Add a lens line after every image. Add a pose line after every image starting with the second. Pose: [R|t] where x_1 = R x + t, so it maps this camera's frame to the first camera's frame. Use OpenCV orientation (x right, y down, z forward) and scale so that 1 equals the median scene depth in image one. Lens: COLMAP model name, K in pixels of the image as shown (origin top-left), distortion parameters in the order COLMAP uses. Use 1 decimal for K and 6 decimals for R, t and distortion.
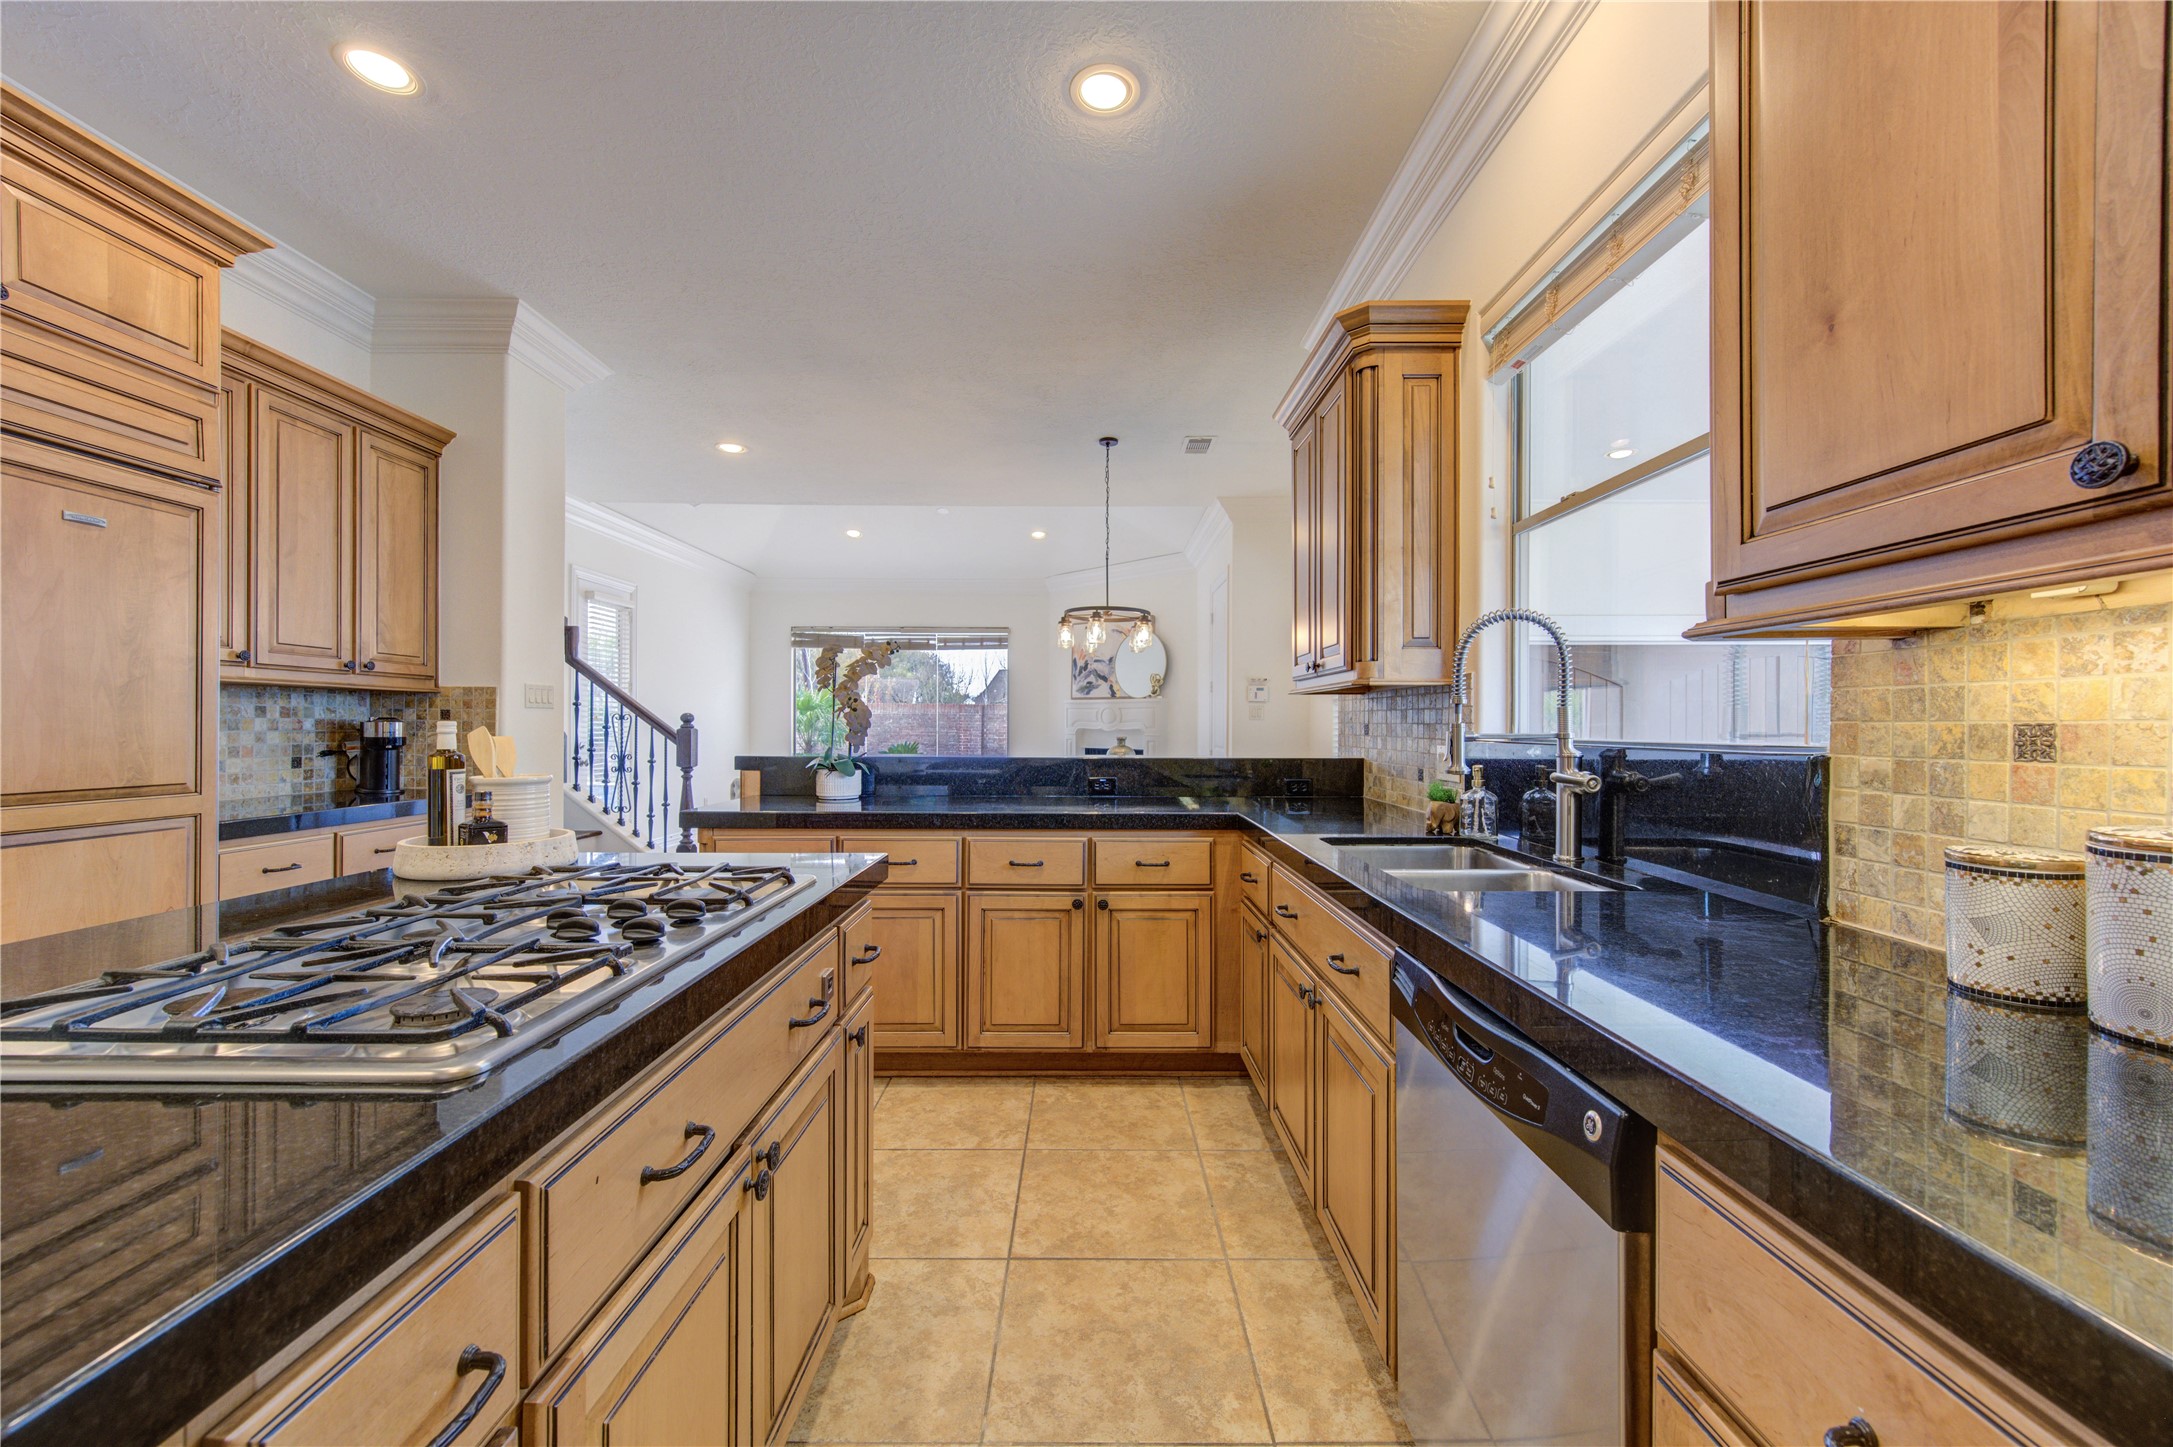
lens RADIAL K [[841.2, 0, 1098.6], [0, 841.2, 723.1], [0, 0, 1]] dist [-0.001230, -0.000644]
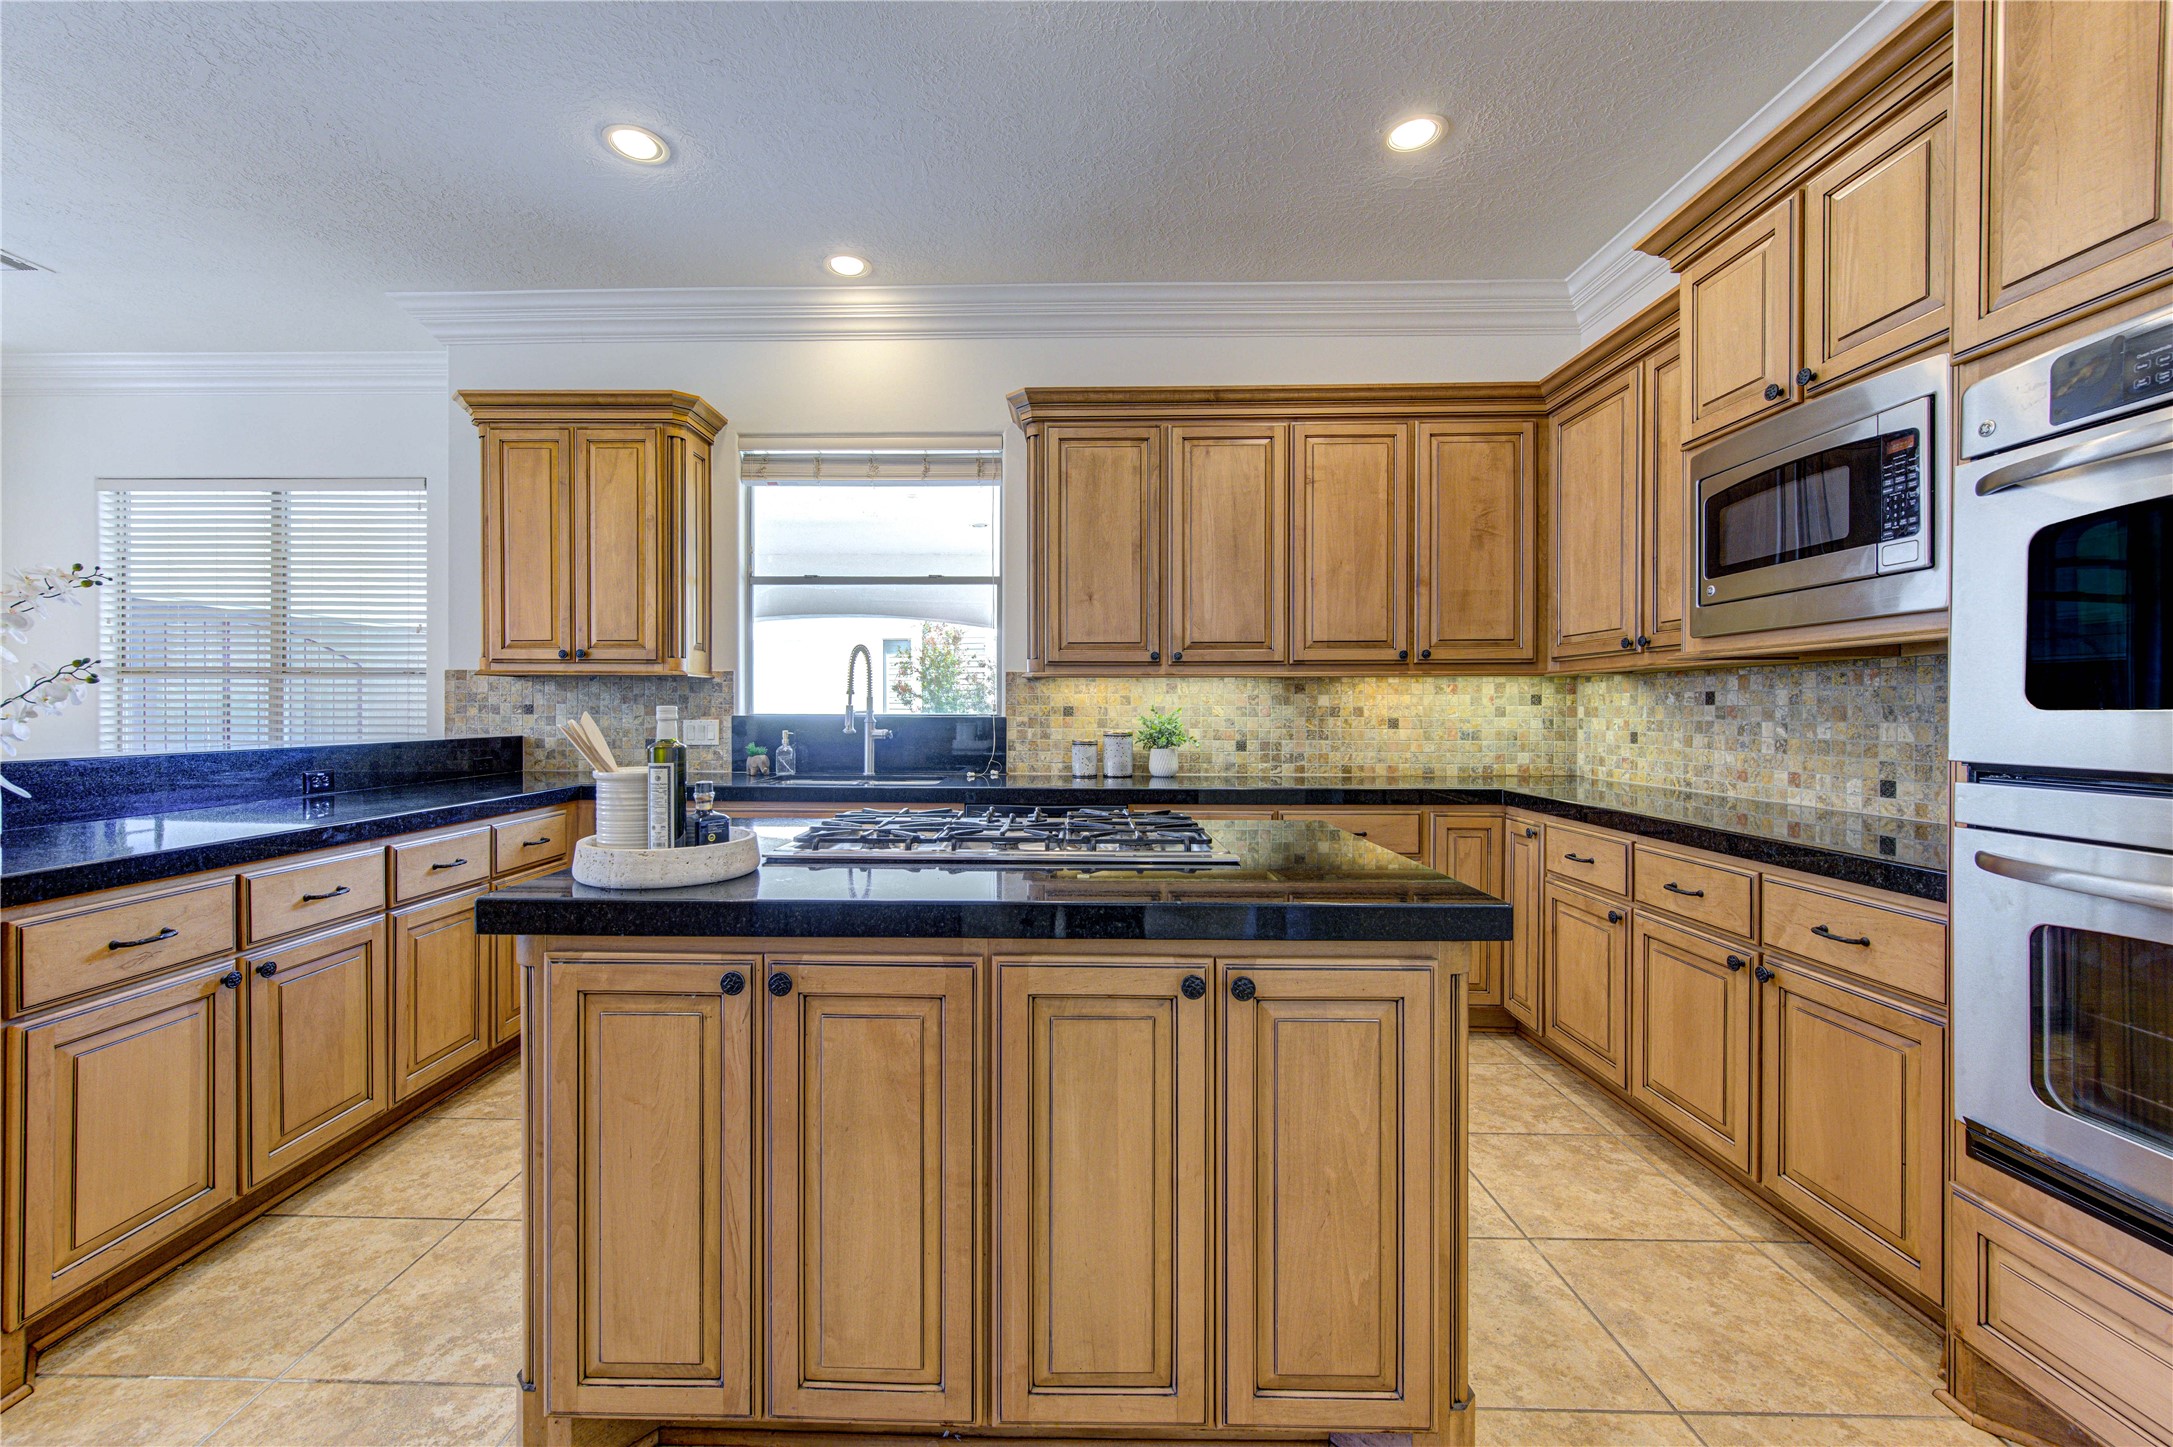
lens RADIAL K [[841.2, 0, 1066.3], [0, 841.2, 713.0], [0, 0, 1]] dist [-0.001230, -0.000644]
pose [[0.020036, -0.006963, 0.999775, -0.945462], [-0.003849, 0.999968, 0.007042, 0.001560], [-0.999792, -0.003989, 0.020009, 0.339339]]
